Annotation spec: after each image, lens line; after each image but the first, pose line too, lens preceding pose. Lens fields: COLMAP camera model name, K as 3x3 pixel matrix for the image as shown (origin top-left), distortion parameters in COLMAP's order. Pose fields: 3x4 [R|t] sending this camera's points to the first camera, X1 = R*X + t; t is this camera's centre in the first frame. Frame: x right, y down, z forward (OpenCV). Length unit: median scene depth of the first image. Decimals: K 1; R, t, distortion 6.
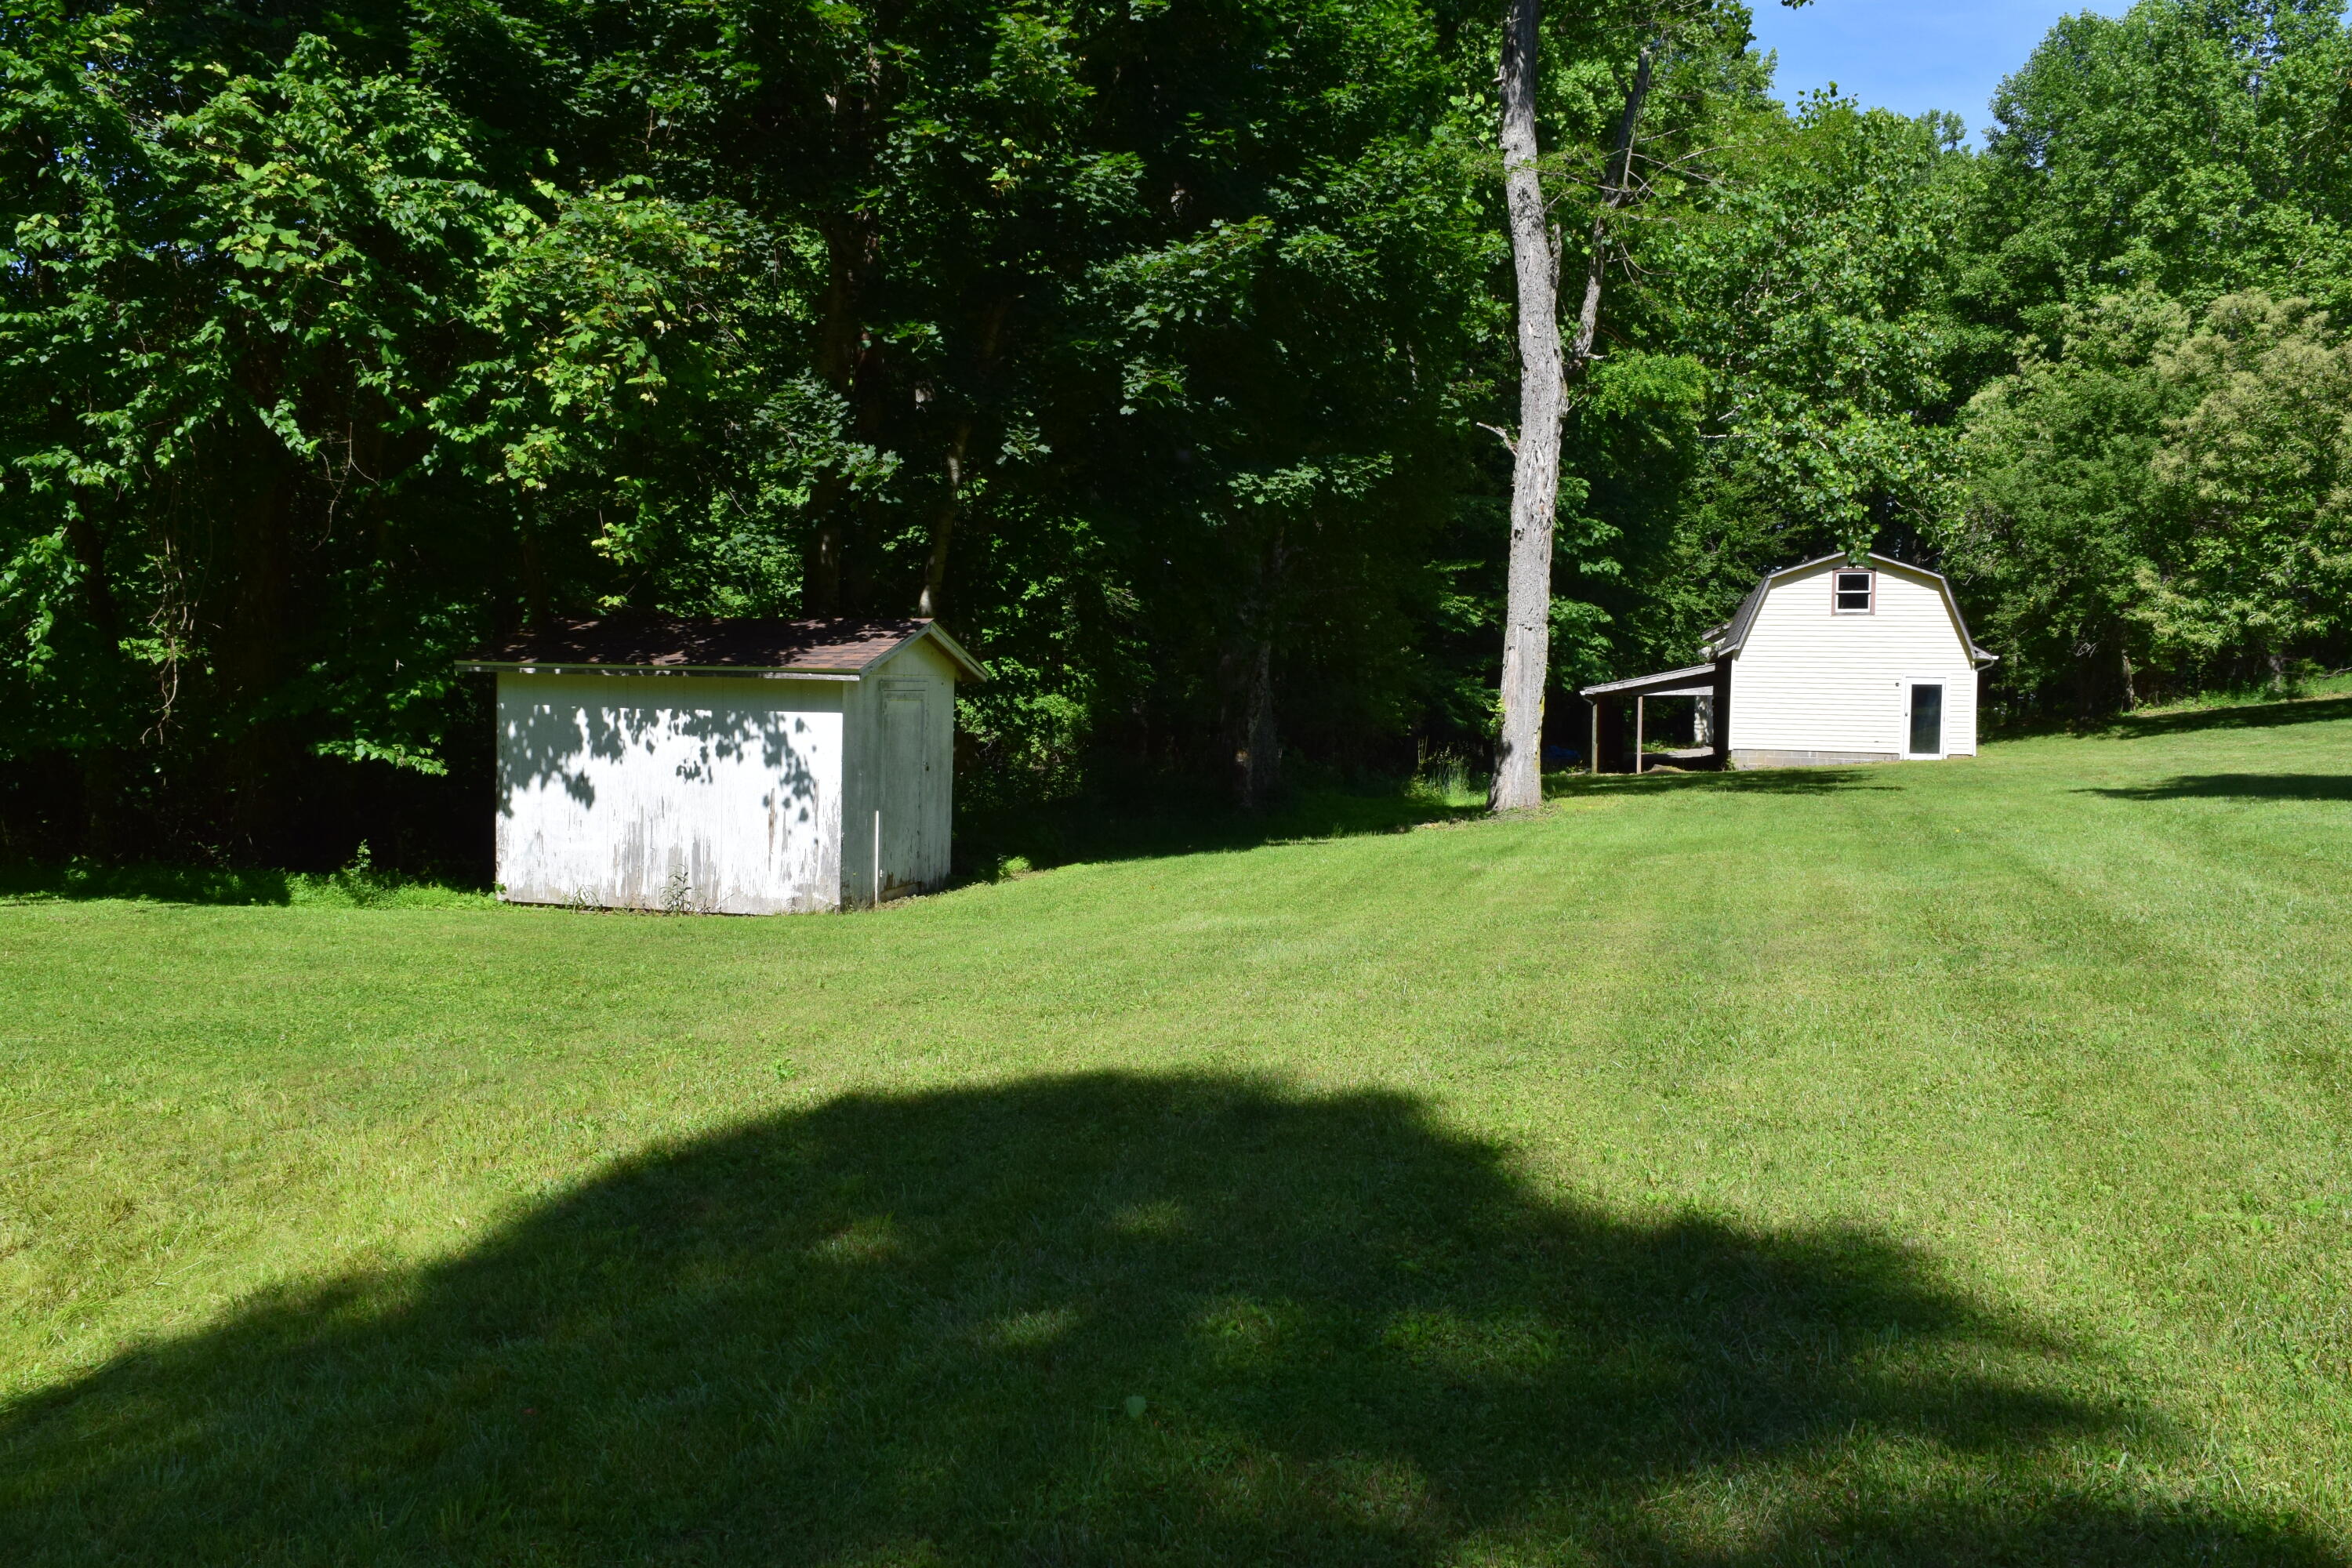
lens RADIAL K [[1821.6, 0, 1177.5], [0, 1821.6, 784.5], [0, 0, 1]] dist [-0.017537, 0.008619]
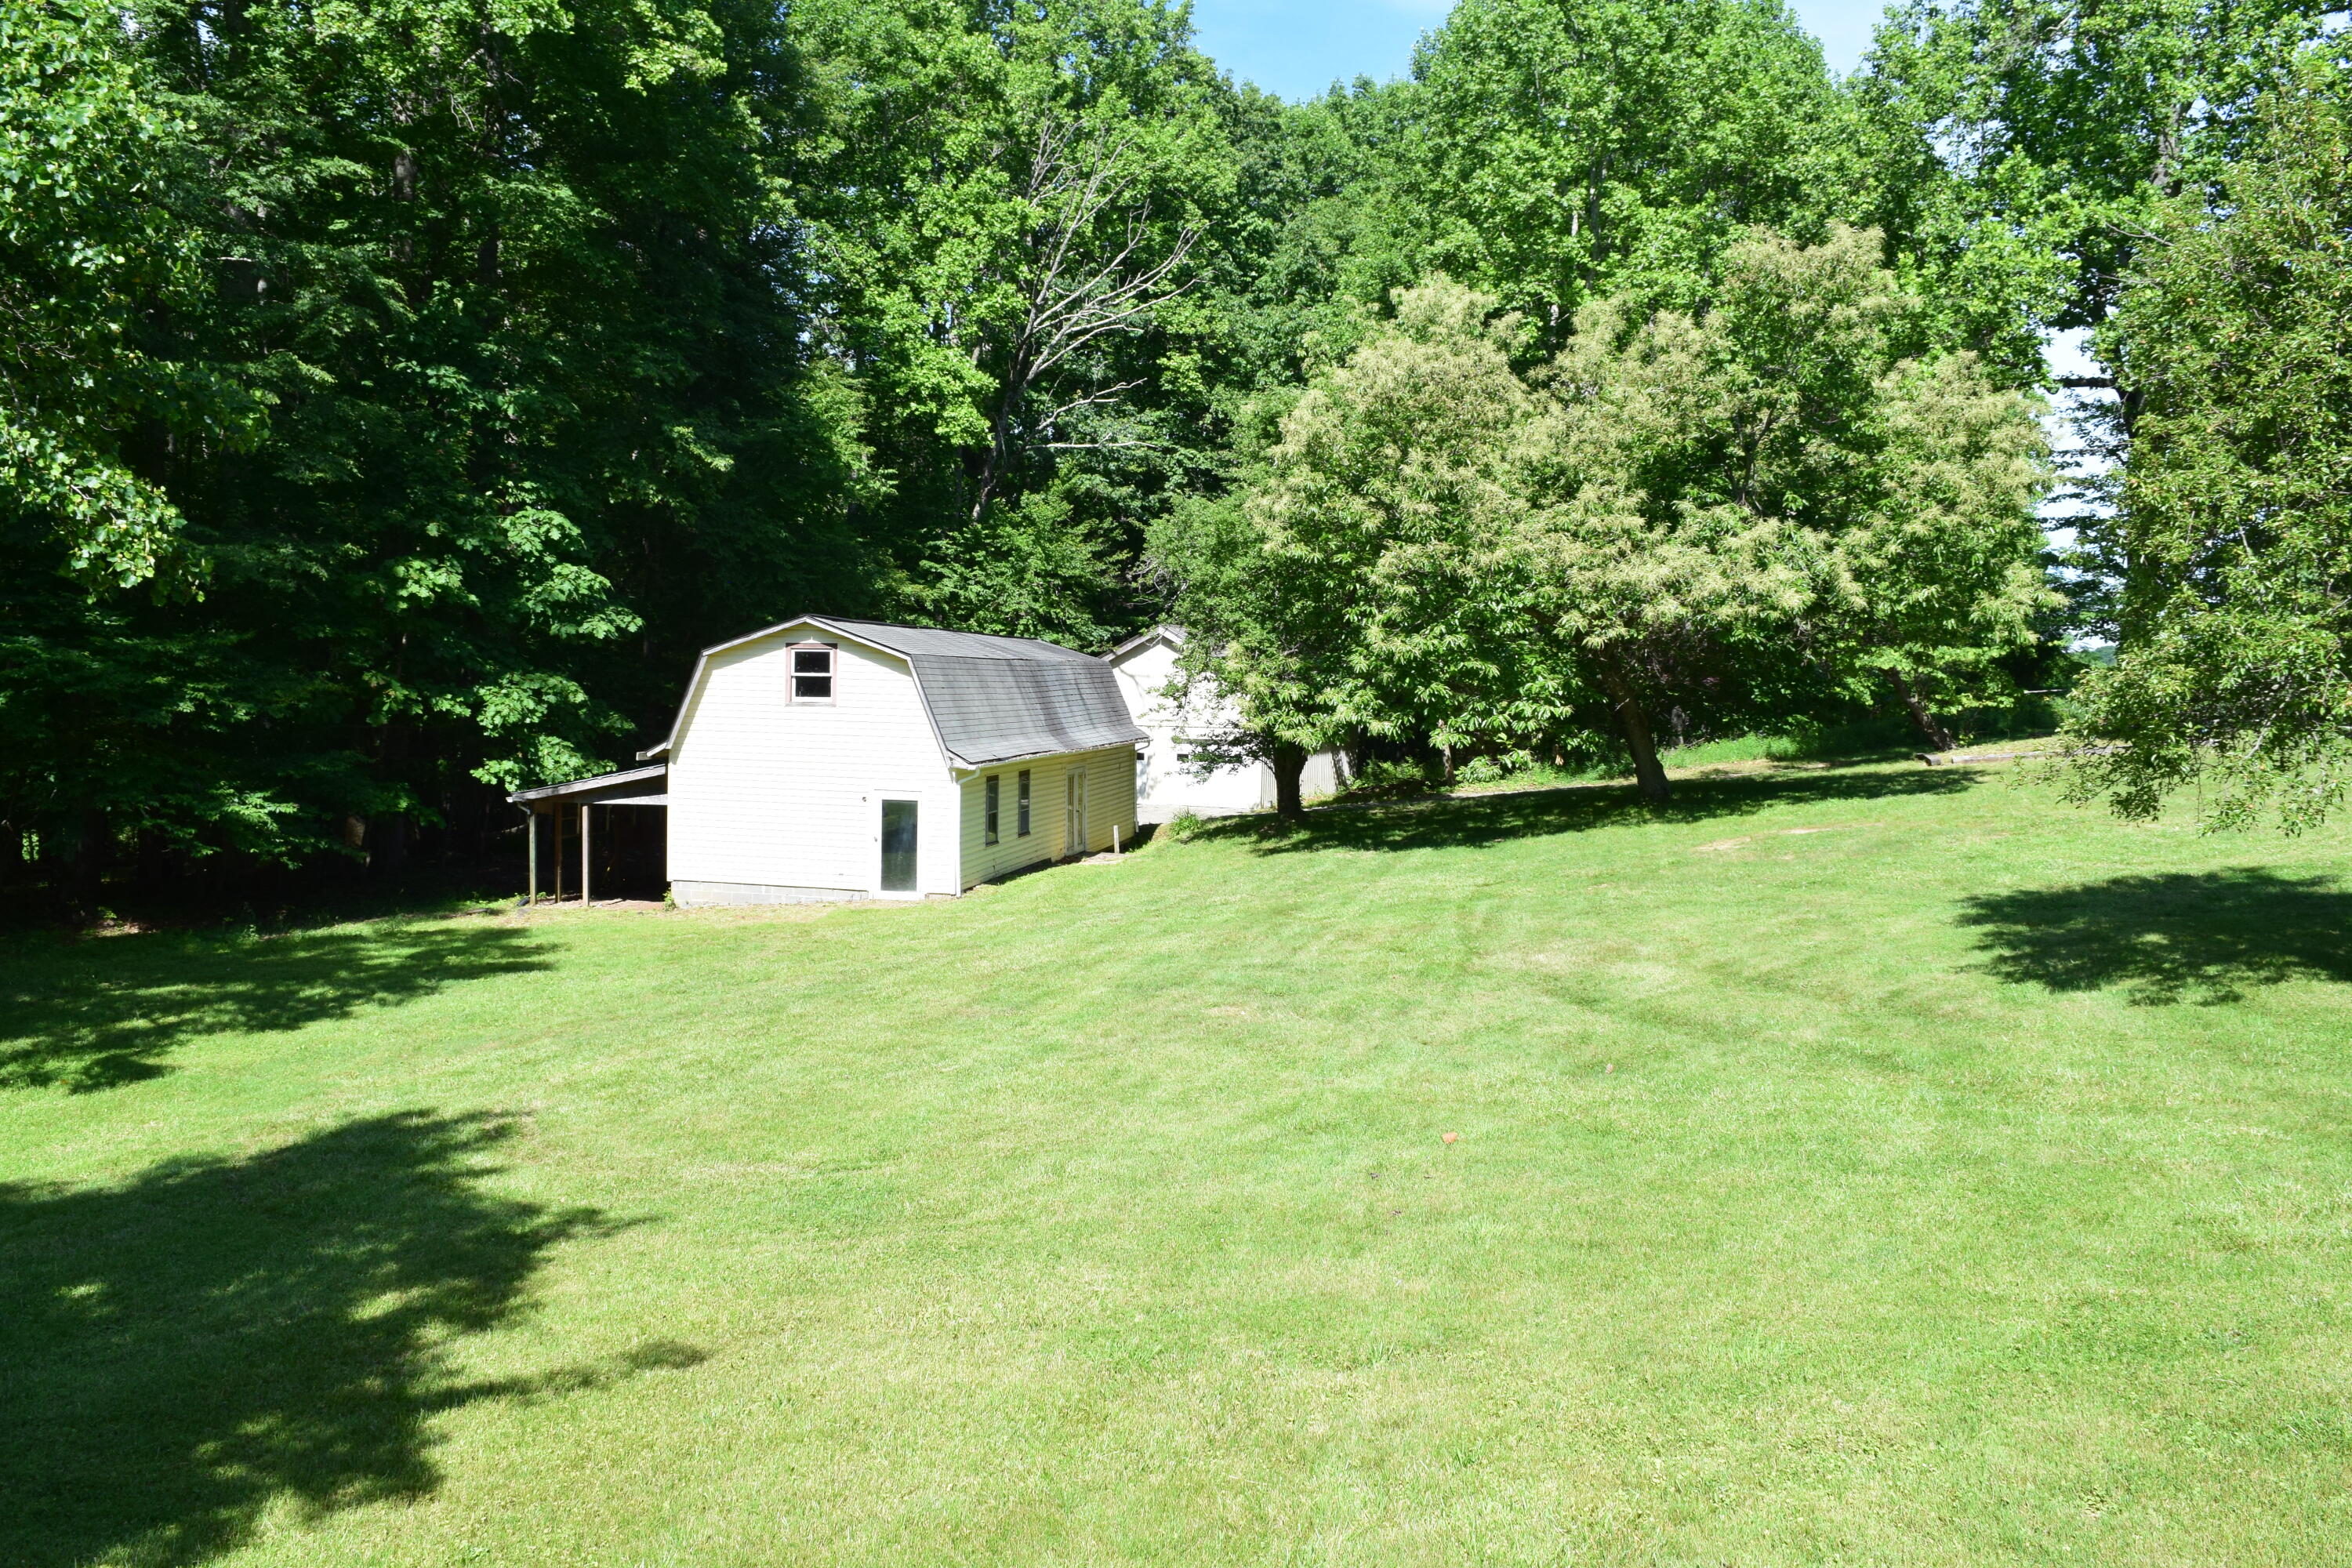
lens RADIAL K [[1821.6, 0, 1152.5], [0, 1821.6, 780.8], [0, 0, 1]] dist [-0.017537, 0.008619]
pose [[0.998088, 0.004602, 0.061636, 0.806221], [-0.005235, 0.999935, 0.010110, -0.121527], [-0.061586, -0.010414, 0.998047, 0.408119]]
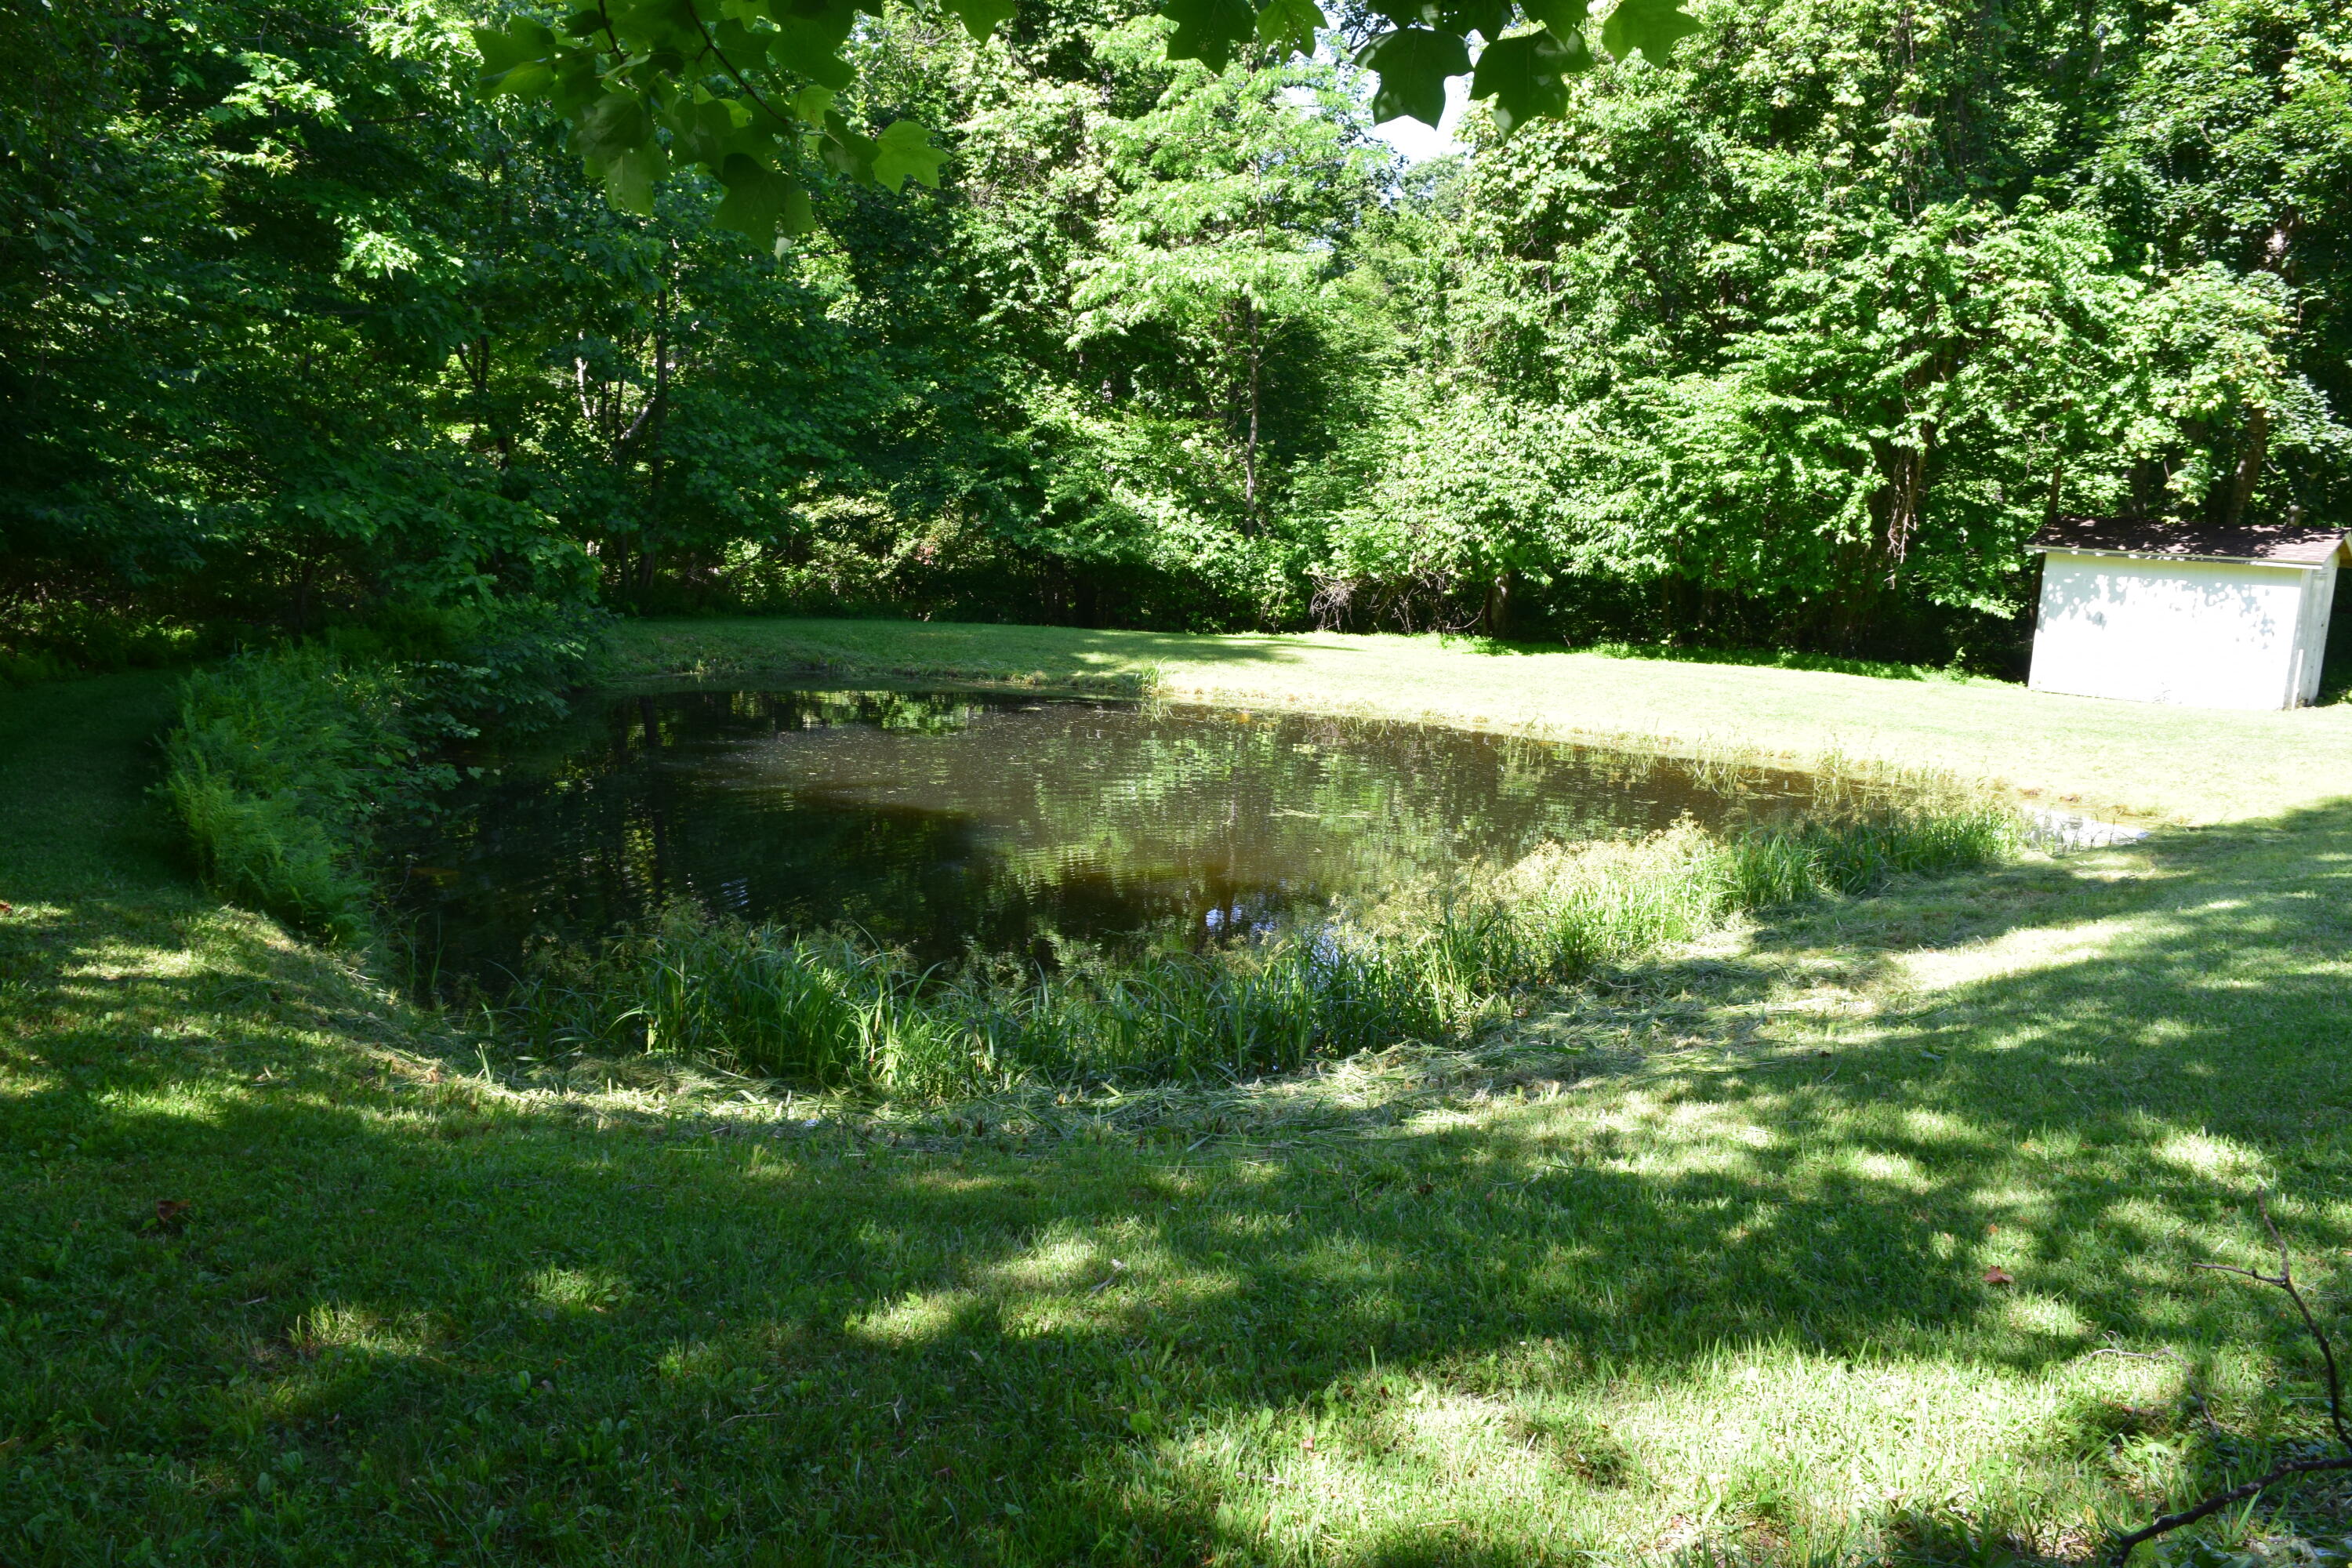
lens RADIAL K [[1821.6, 0, 1151.9], [0, 1821.6, 779.5], [0, 0, 1]] dist [-0.017537, 0.008619]
pose [[0.874456, 0.099483, -0.474795, -0.200475], [-0.054606, 0.992712, 0.107431, 0.008379], [0.482022, -0.068017, 0.873515, -0.616173]]
